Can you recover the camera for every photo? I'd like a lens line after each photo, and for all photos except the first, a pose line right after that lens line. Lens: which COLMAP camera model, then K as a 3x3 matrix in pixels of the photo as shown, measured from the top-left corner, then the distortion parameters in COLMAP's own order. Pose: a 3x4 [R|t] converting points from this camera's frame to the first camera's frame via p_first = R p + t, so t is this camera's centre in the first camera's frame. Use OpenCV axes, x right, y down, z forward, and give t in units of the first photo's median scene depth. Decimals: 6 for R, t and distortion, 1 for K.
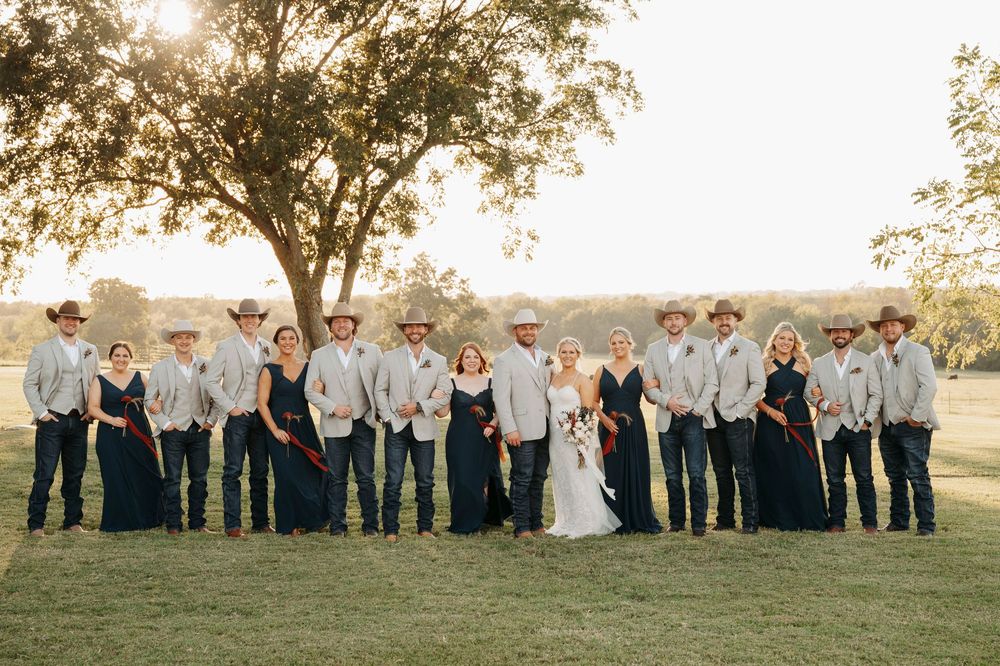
lens RADIAL K [[1491.6, 0, 497.2], [0, 1491.6, 335.4], [0, 0, 1]] dist [0.016468, 0.000000]
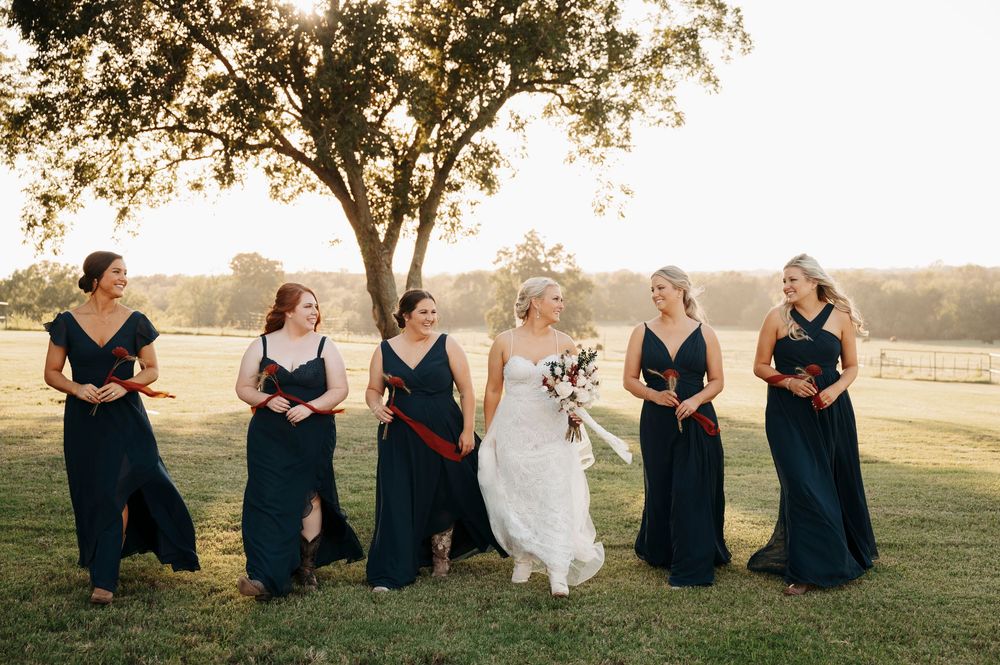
lens RADIAL K [[1343.4, 0, 503.9], [0, 1343.4, 334.7], [0, 0, 1]] dist [-0.023902, 0.000000]
pose [[0.997226, 0.008296, -0.073969, 0.010193], [-0.006778, 0.999762, 0.020747, 0.002752], [0.074123, -0.020188, 0.997045, 0.182751]]
